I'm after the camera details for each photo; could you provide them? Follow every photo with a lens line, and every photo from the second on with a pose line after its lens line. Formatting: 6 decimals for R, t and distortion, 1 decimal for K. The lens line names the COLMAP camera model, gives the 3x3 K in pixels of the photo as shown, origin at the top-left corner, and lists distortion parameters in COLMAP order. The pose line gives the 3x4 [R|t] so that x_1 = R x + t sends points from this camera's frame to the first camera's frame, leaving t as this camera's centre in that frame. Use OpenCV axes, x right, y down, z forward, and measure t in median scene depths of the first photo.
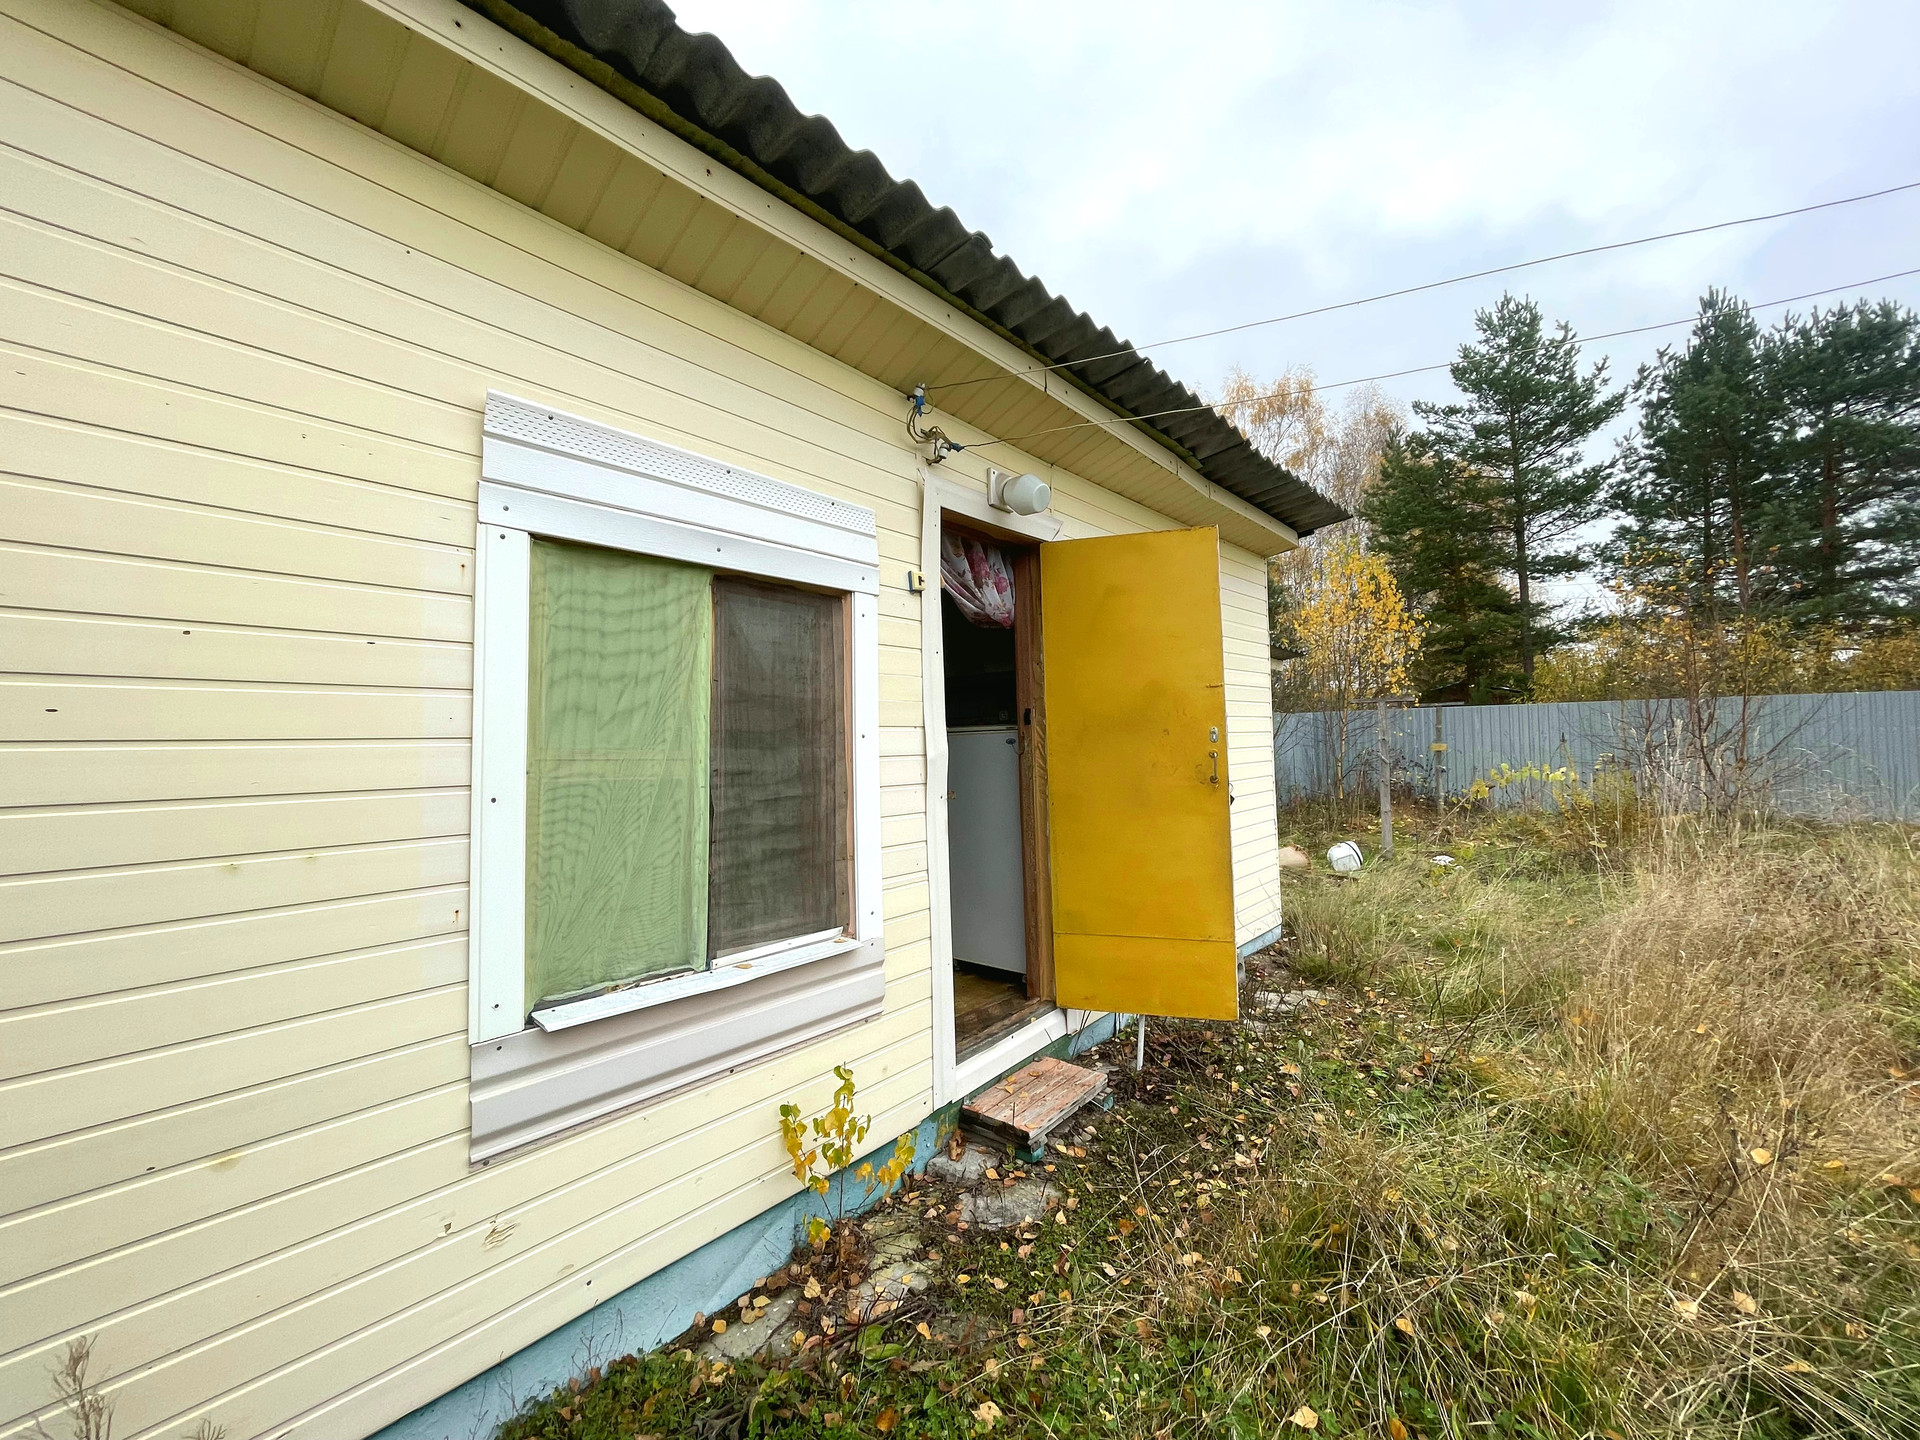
lens RADIAL K [[773.2, 0, 960.0], [0, 773.2, 720.0], [0, 0, 1]] dist [0.001193, 0.000122]
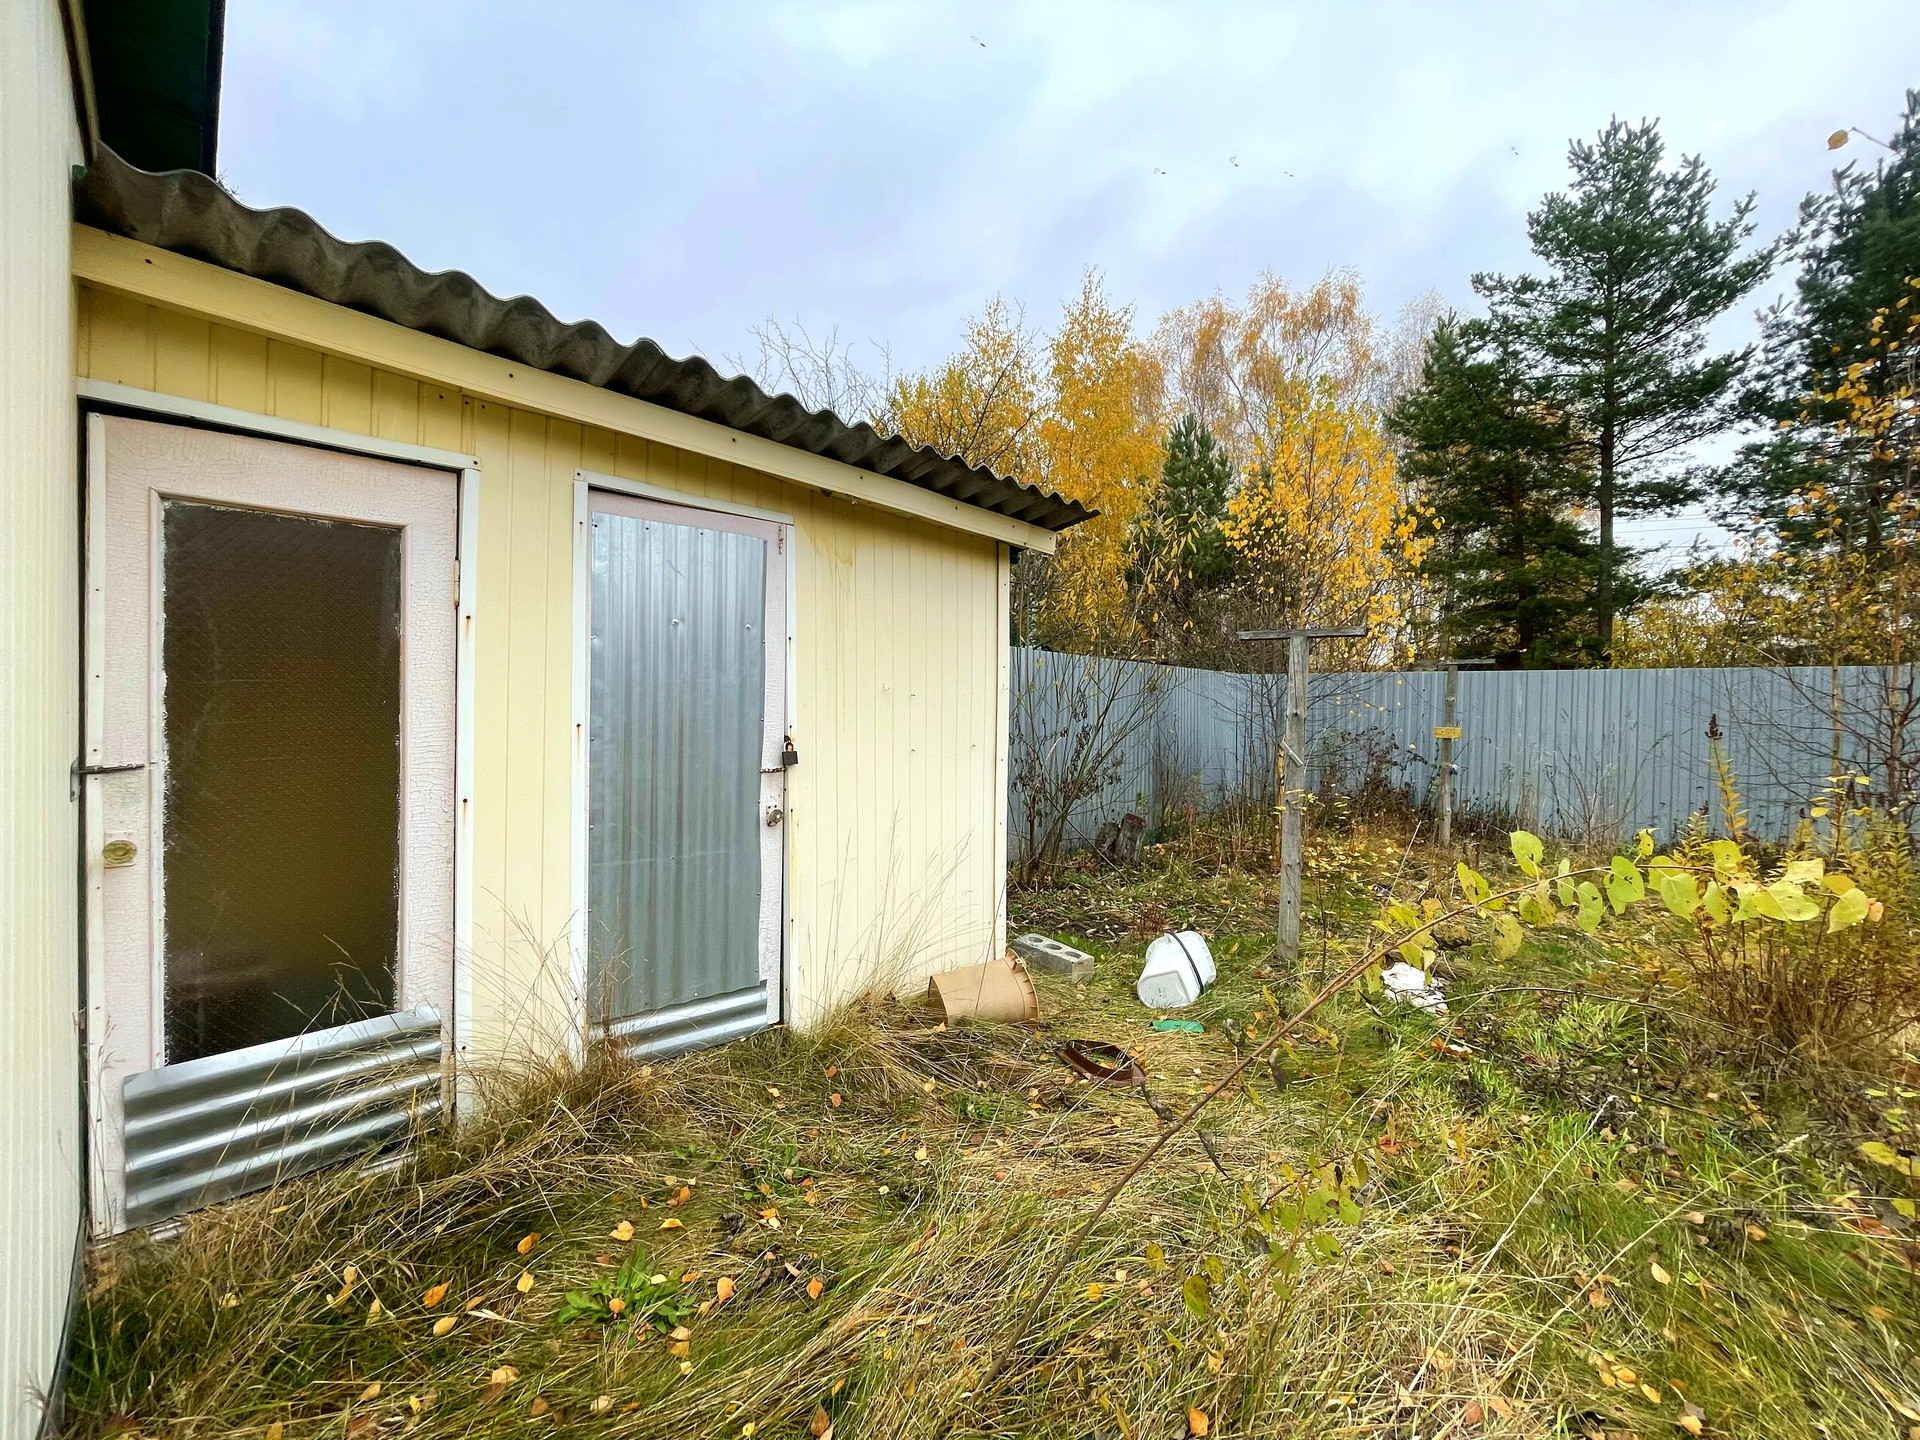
lens RADIAL K [[772.9, 0, 960.0], [0, 772.9, 720.0], [0, 0, 1]] dist [0.037045, -0.014683]
pose [[0.998359, 0.036978, -0.043722, 0.142956], [-0.034860, 0.998226, 0.048259, 0.004743], [0.045429, -0.046656, 0.997877, 0.200358]]
